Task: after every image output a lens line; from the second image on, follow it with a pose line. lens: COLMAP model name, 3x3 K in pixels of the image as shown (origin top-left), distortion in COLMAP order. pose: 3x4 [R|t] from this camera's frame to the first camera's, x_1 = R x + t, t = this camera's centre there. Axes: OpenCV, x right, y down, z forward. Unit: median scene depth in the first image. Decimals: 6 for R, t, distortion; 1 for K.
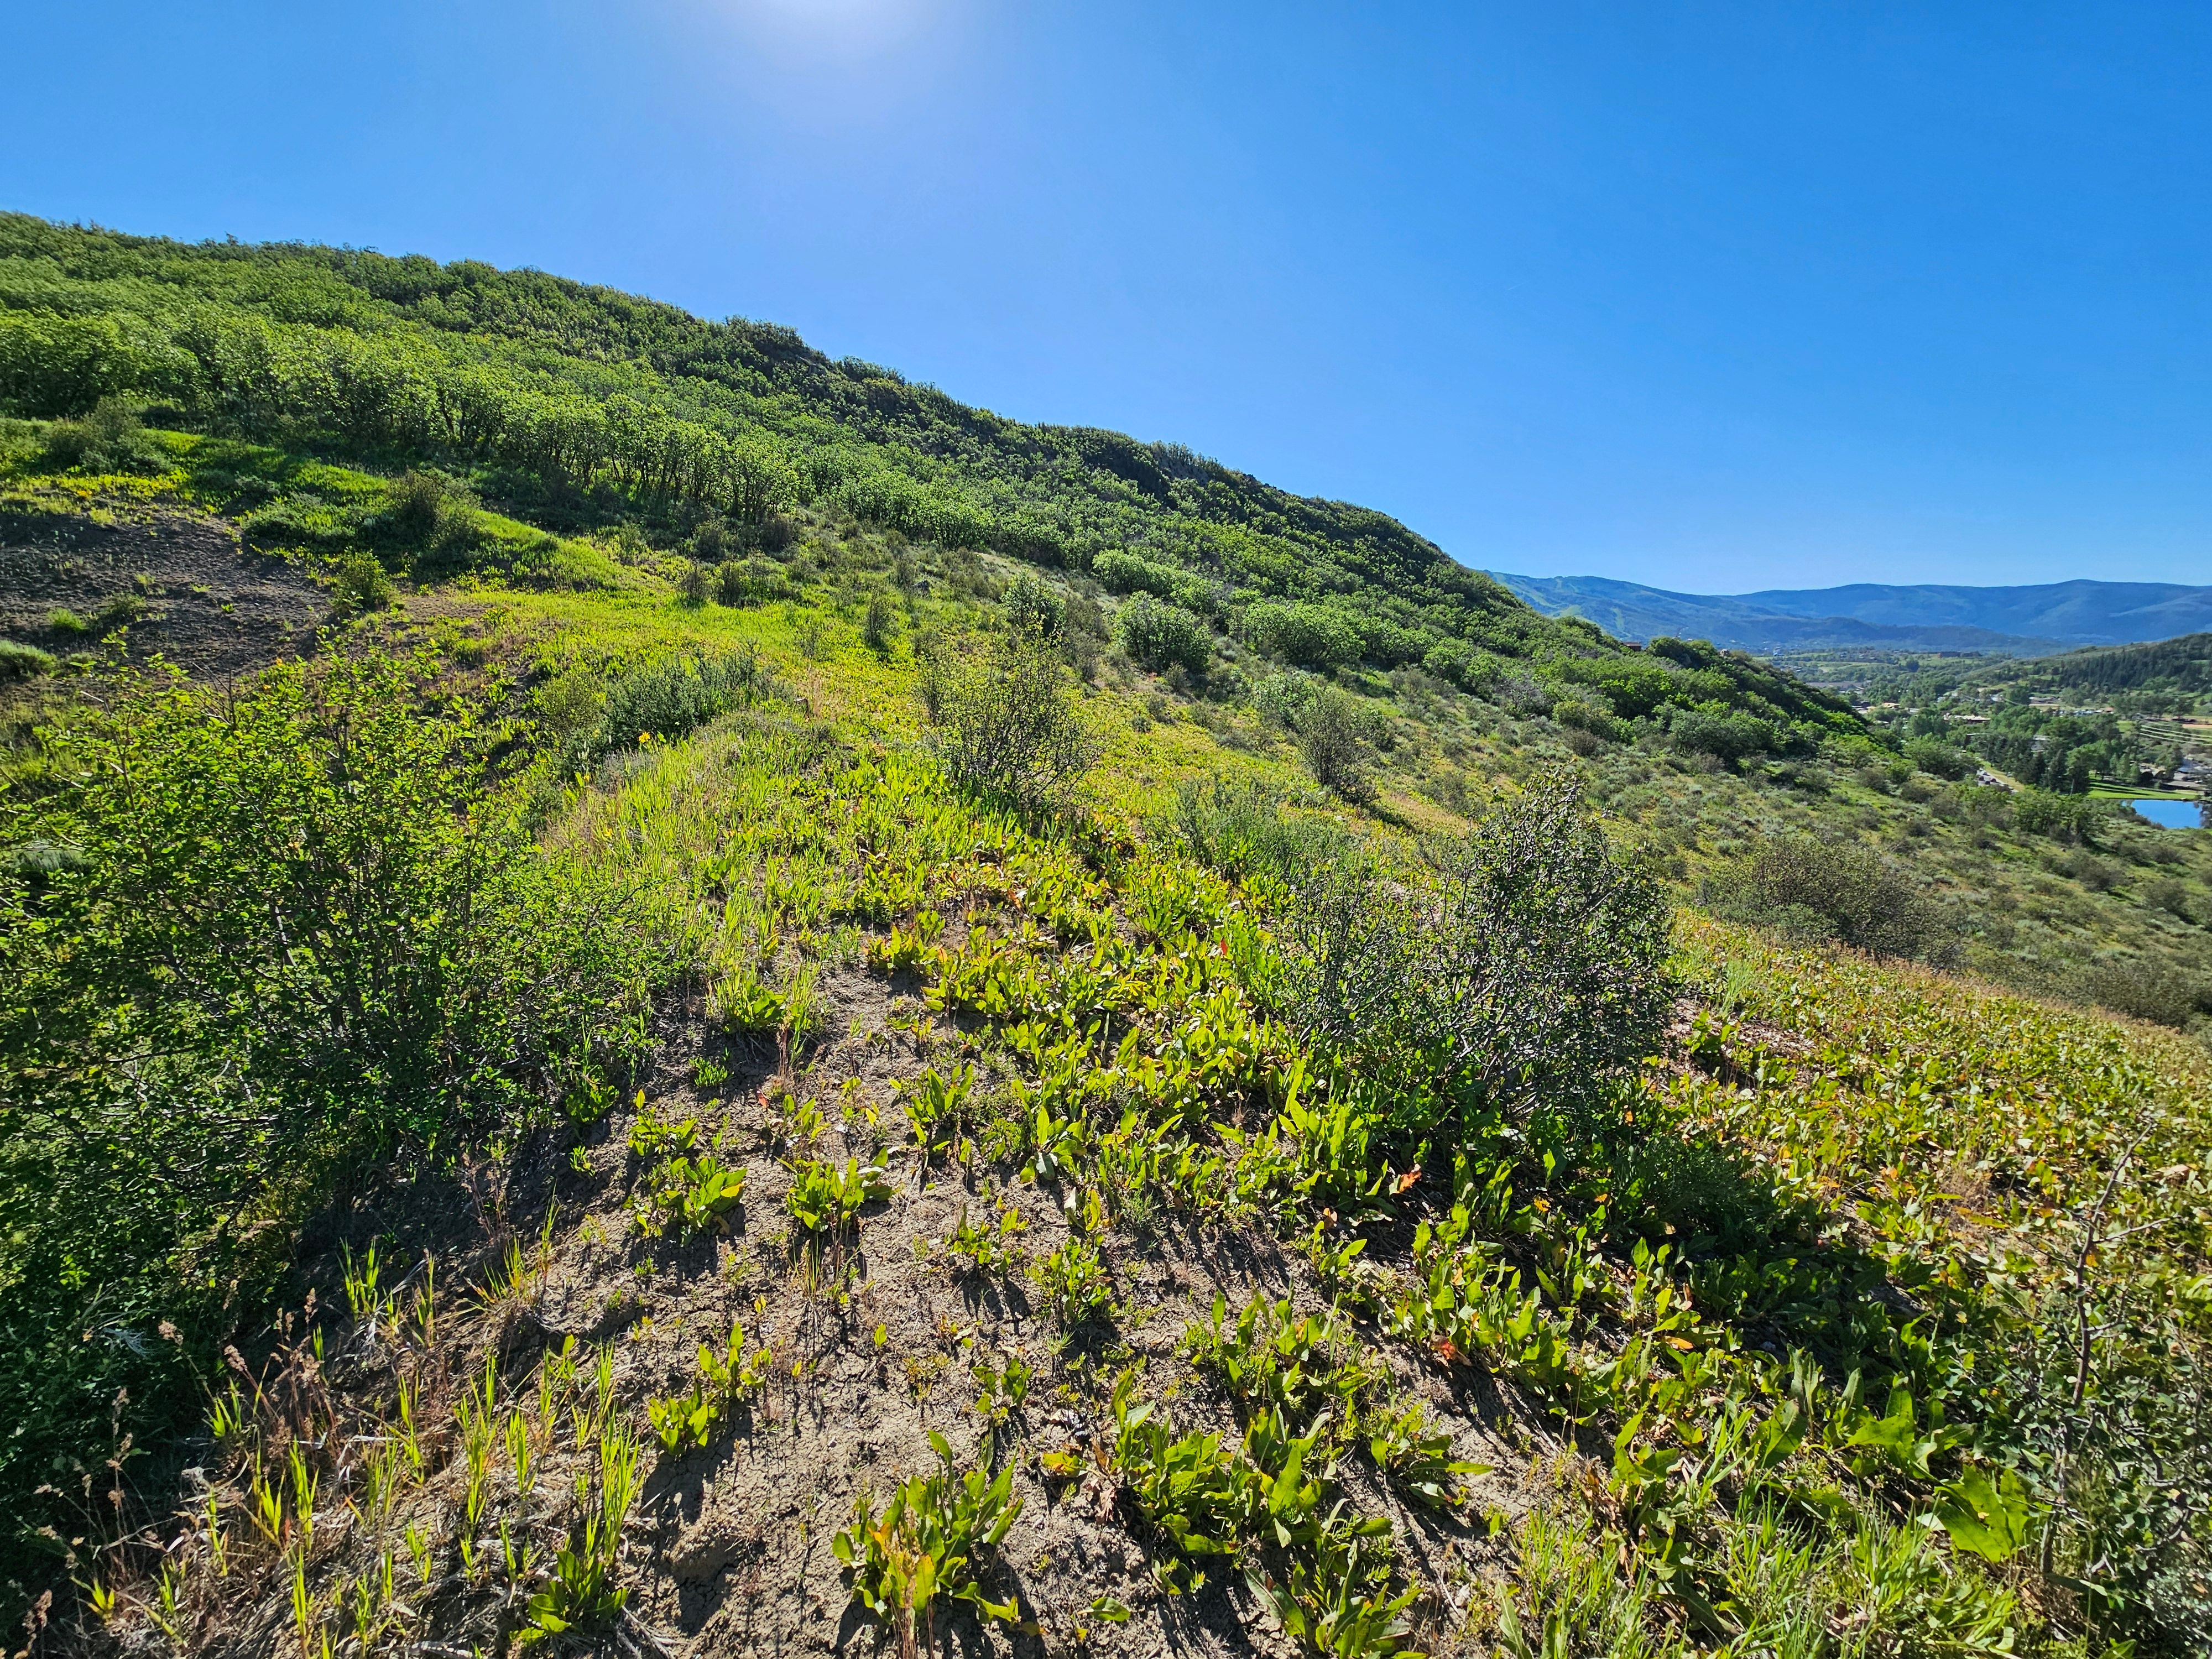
lens RADIAL K [[905.7, 0, 1102.0], [0, 905.7, 835.7], [0, 0, 1]] dist [-0.002390, 0.000429]
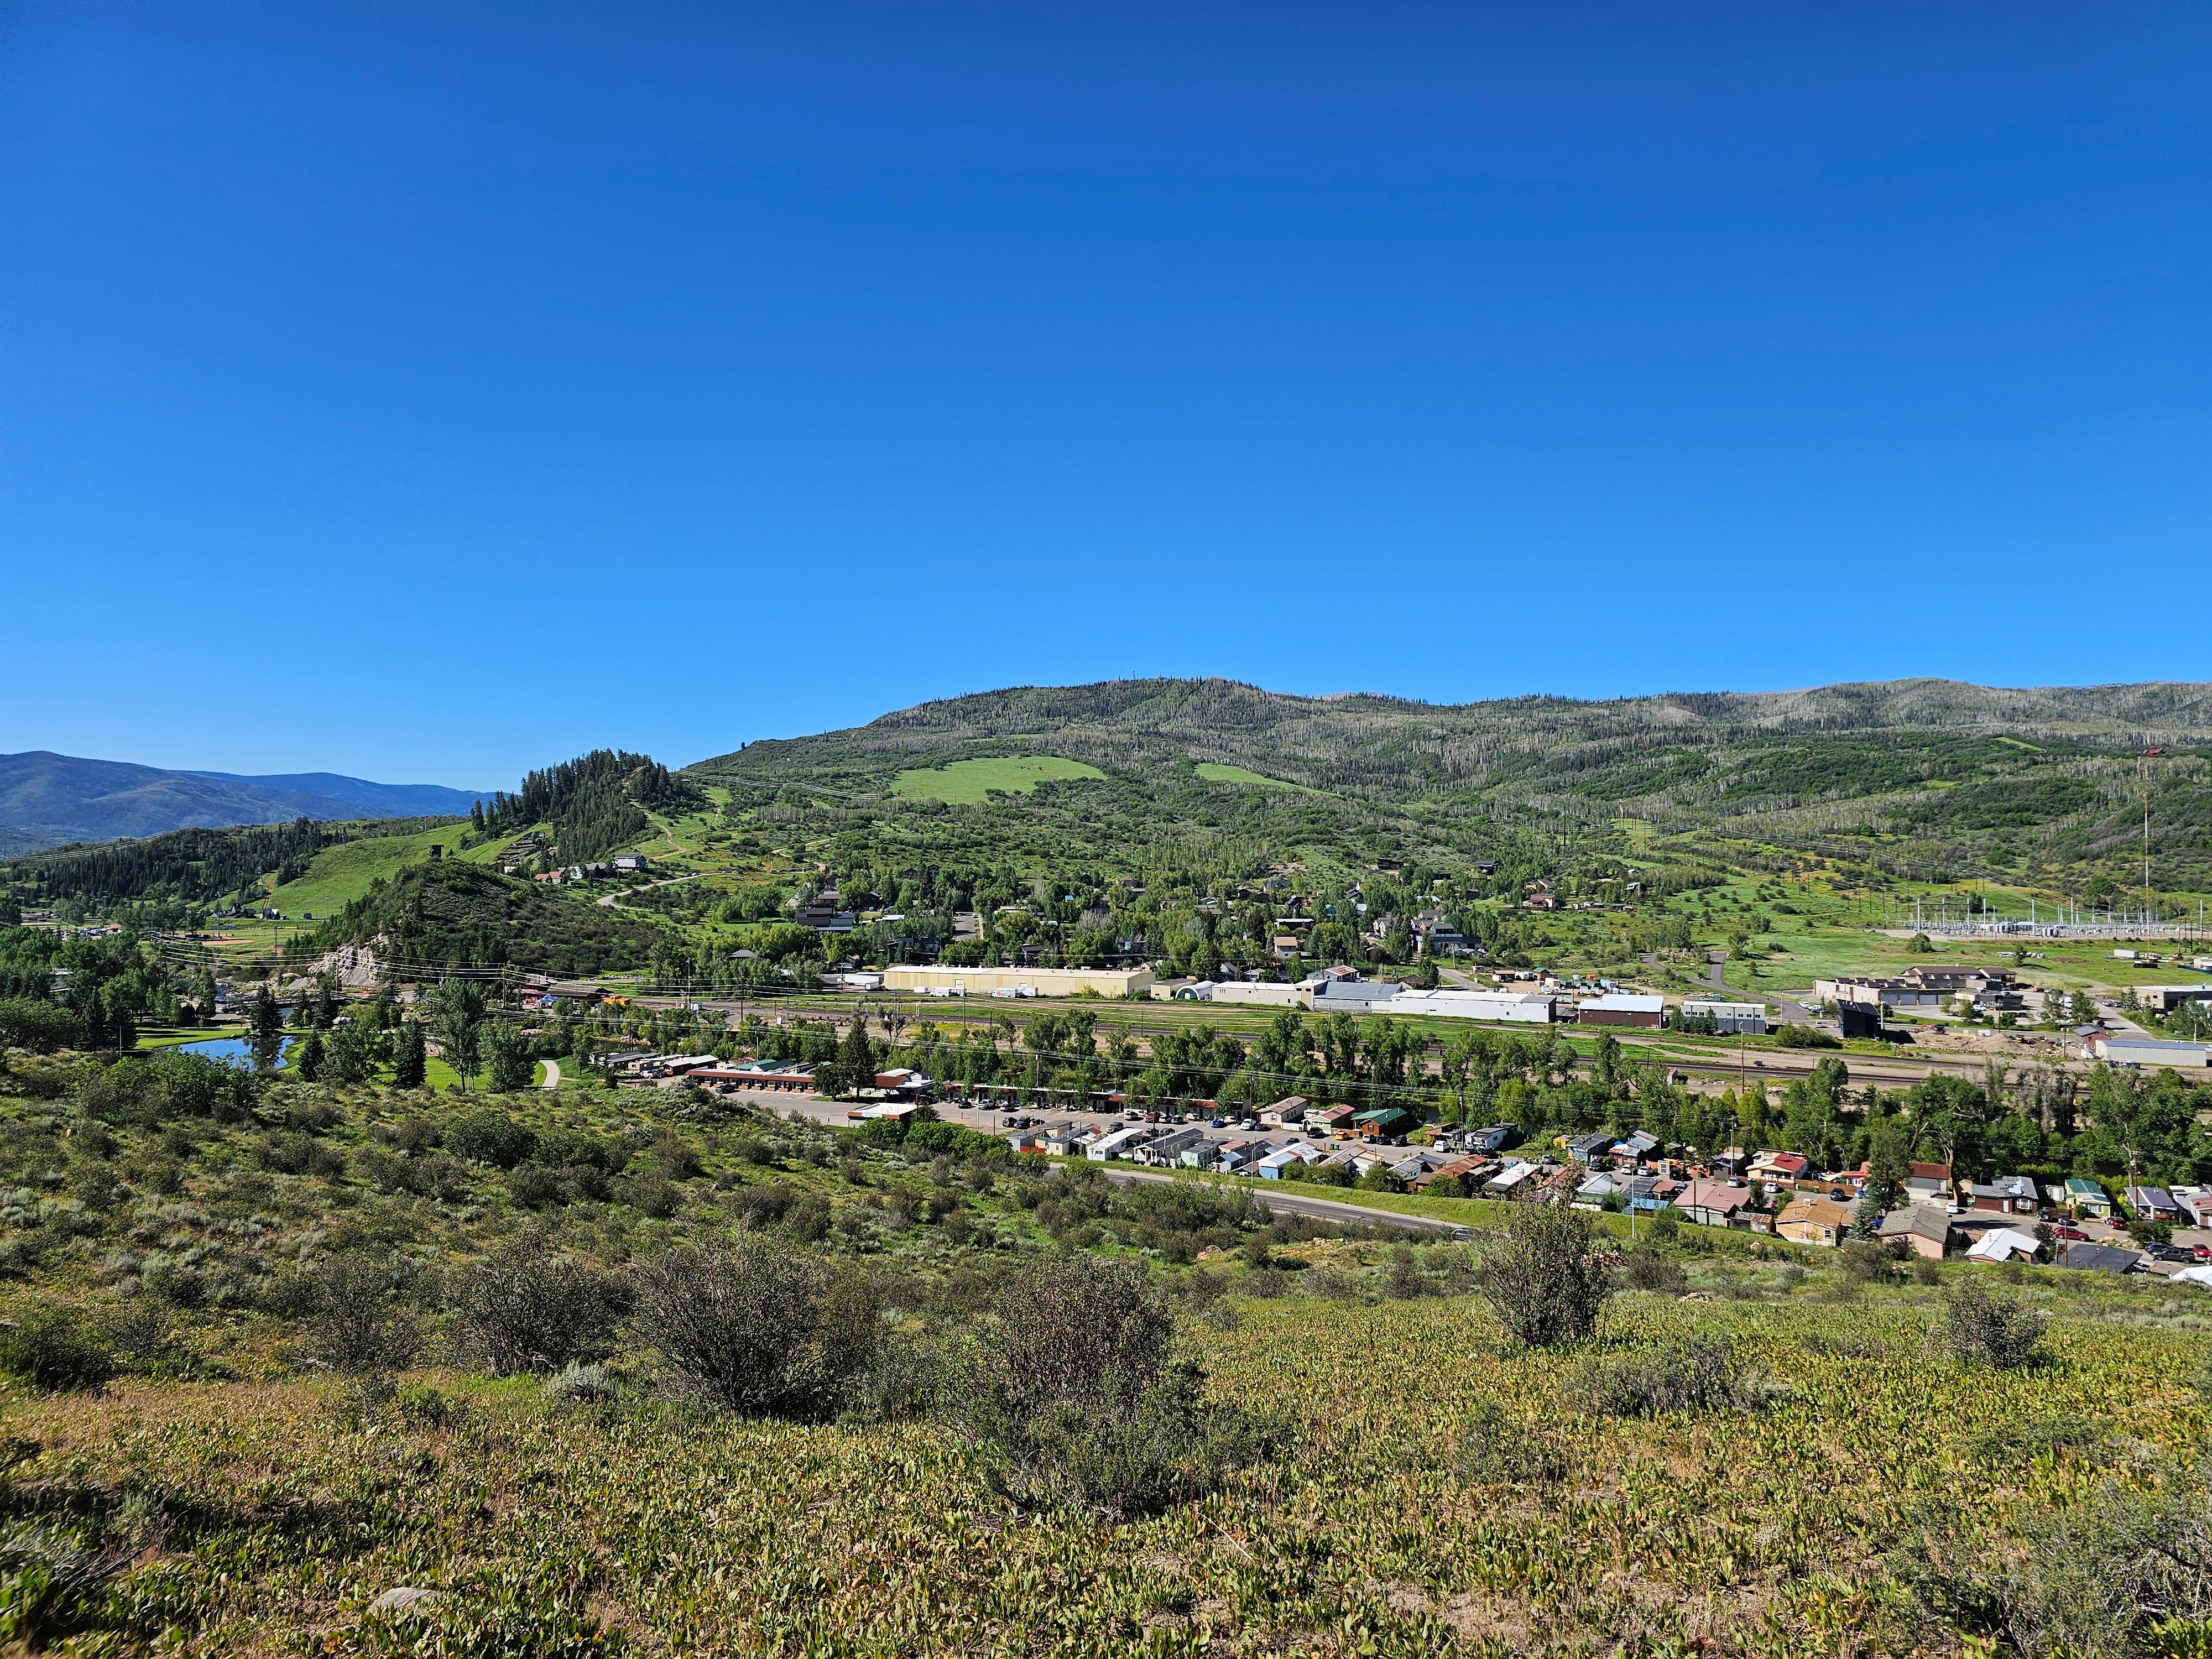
lens RADIAL K [[1472.1, 0, 1130.3], [0, 1472.1, 821.3], [0, 0, 1]] dist [0.077114, -0.075784]
pose [[0.133200, 0.033277, 0.990530, -0.023961], [0.179715, 0.982057, -0.057159, -0.024601], [-0.974659, 0.185627, 0.124830, 0.084677]]
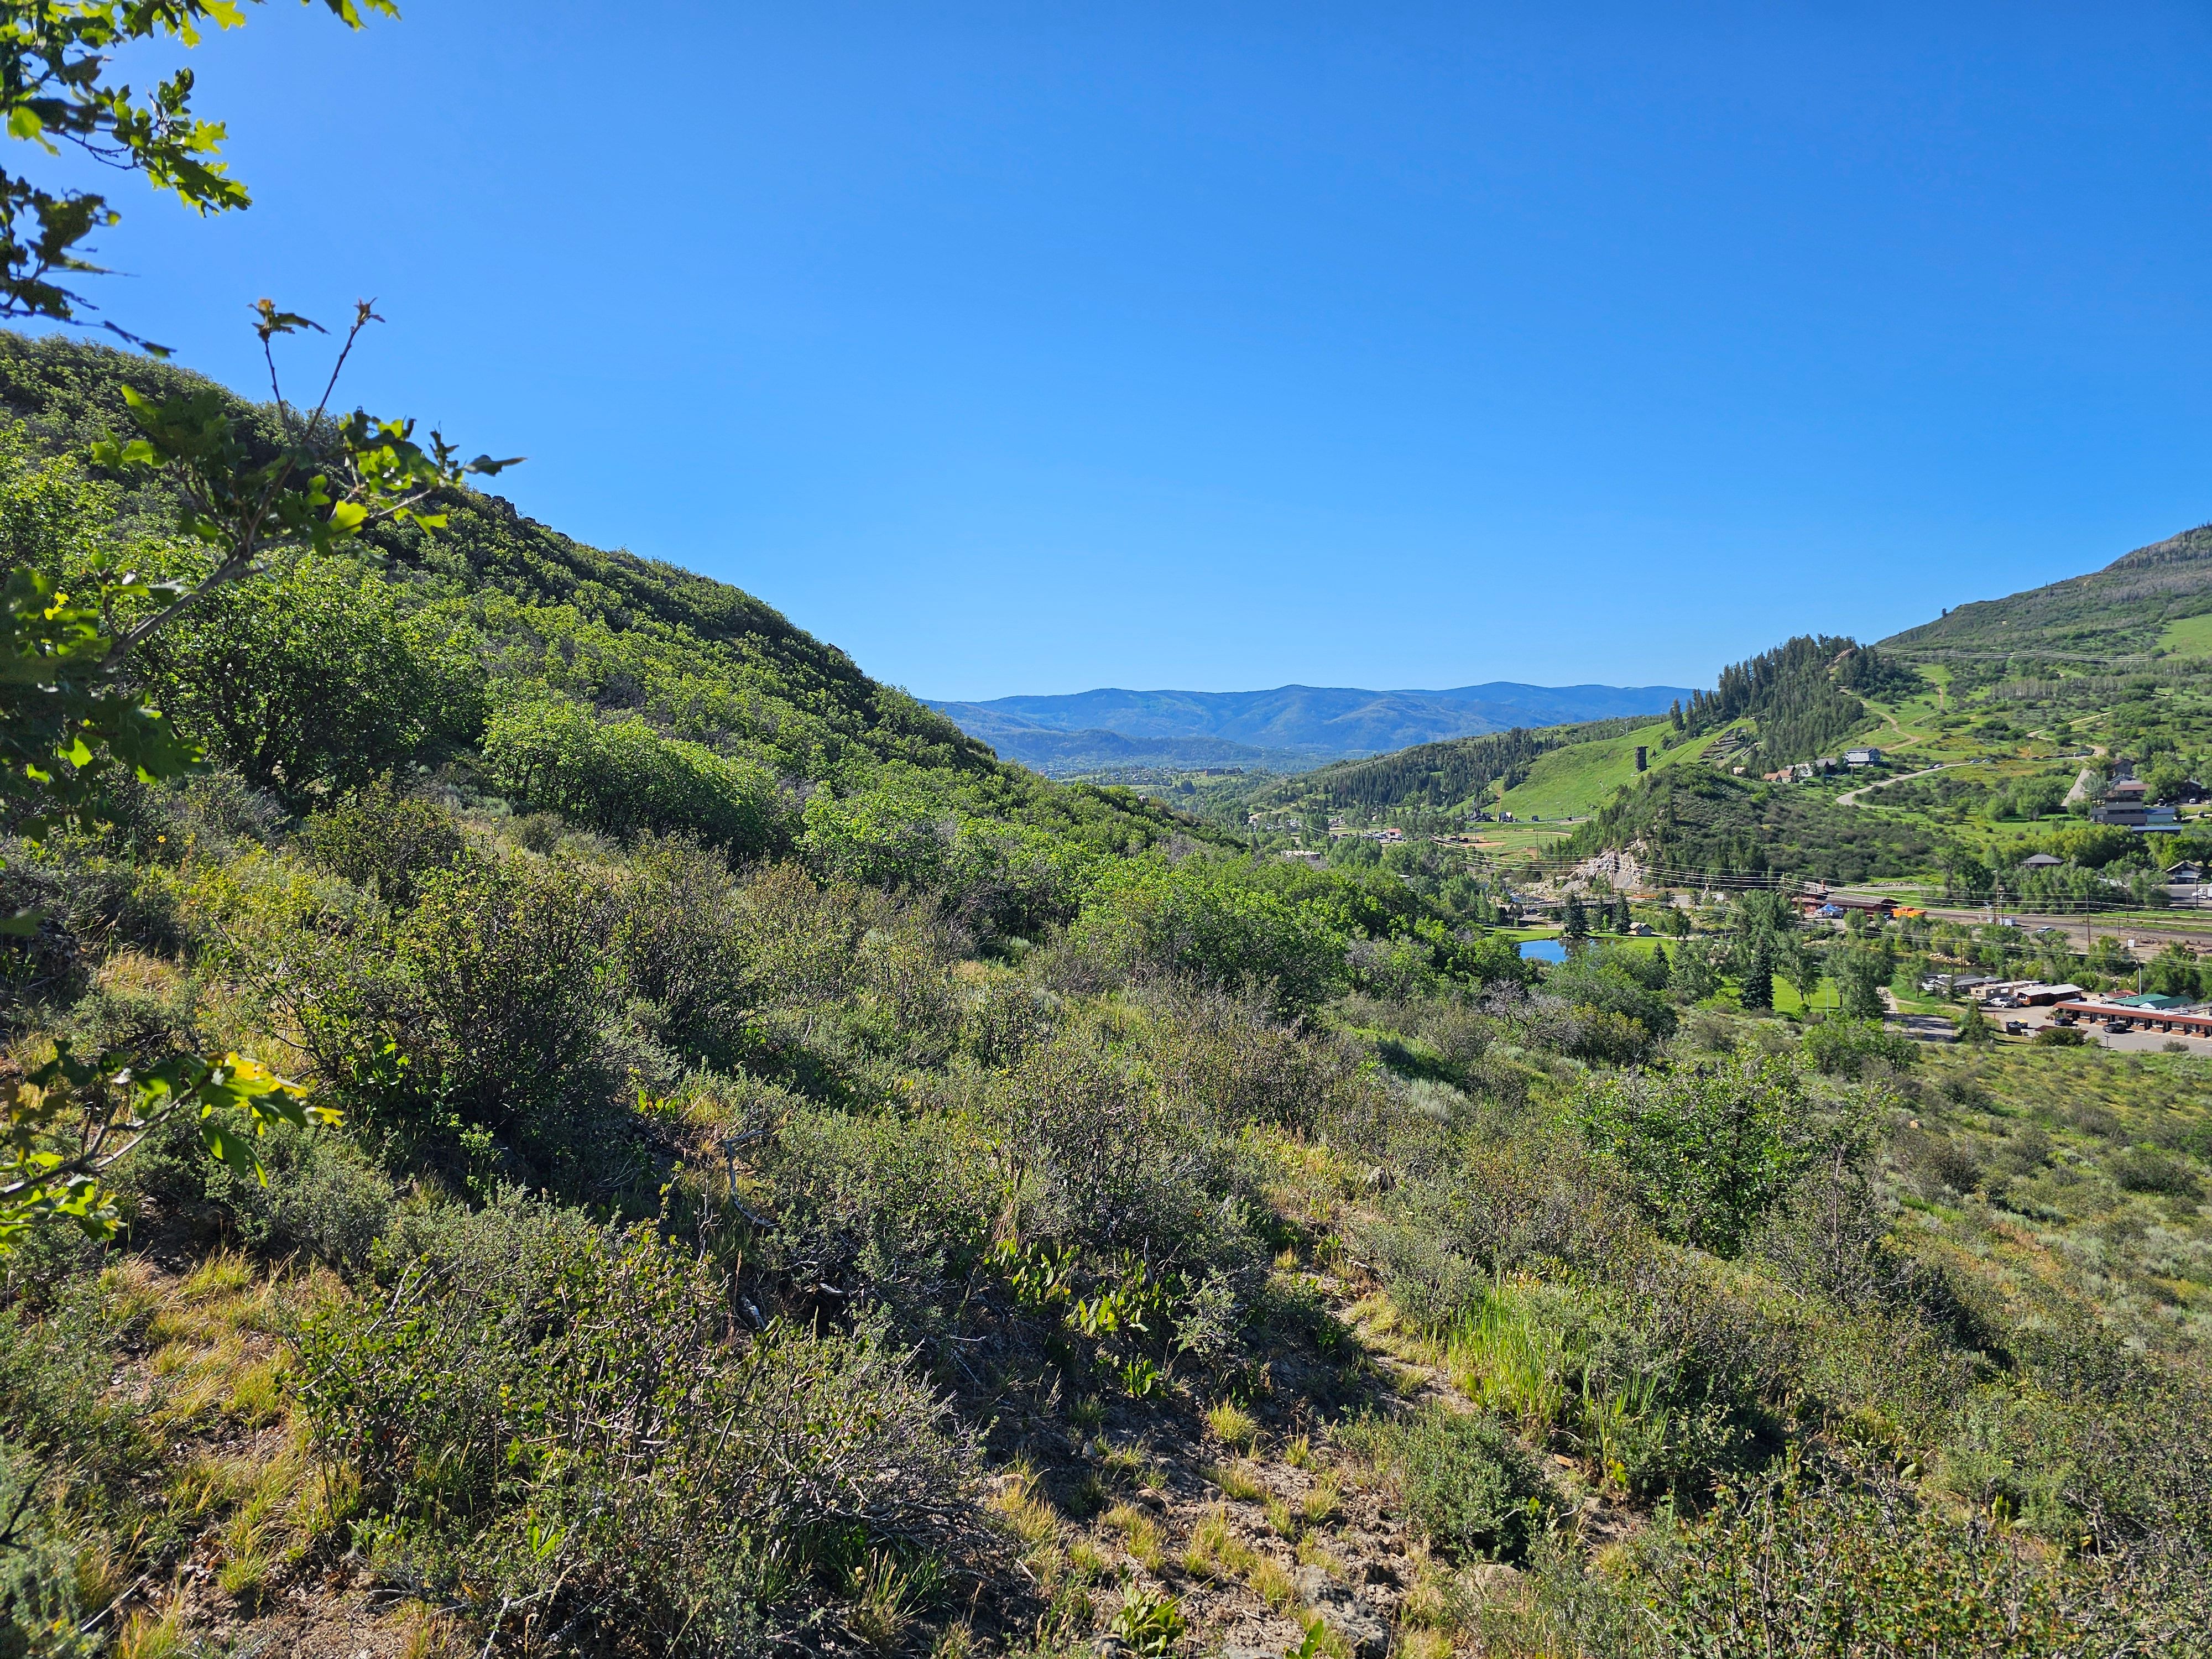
lens RADIAL K [[1472.1, 0, 1112.3], [0, 1472.1, 849.8], [0, 0, 1]] dist [0.077114, -0.075784]
pose [[0.773523, -0.061750, 0.630752, -0.124879], [0.160309, 0.981941, -0.100464, -0.127301], [-0.613158, 0.178826, 0.769453, 0.339861]]
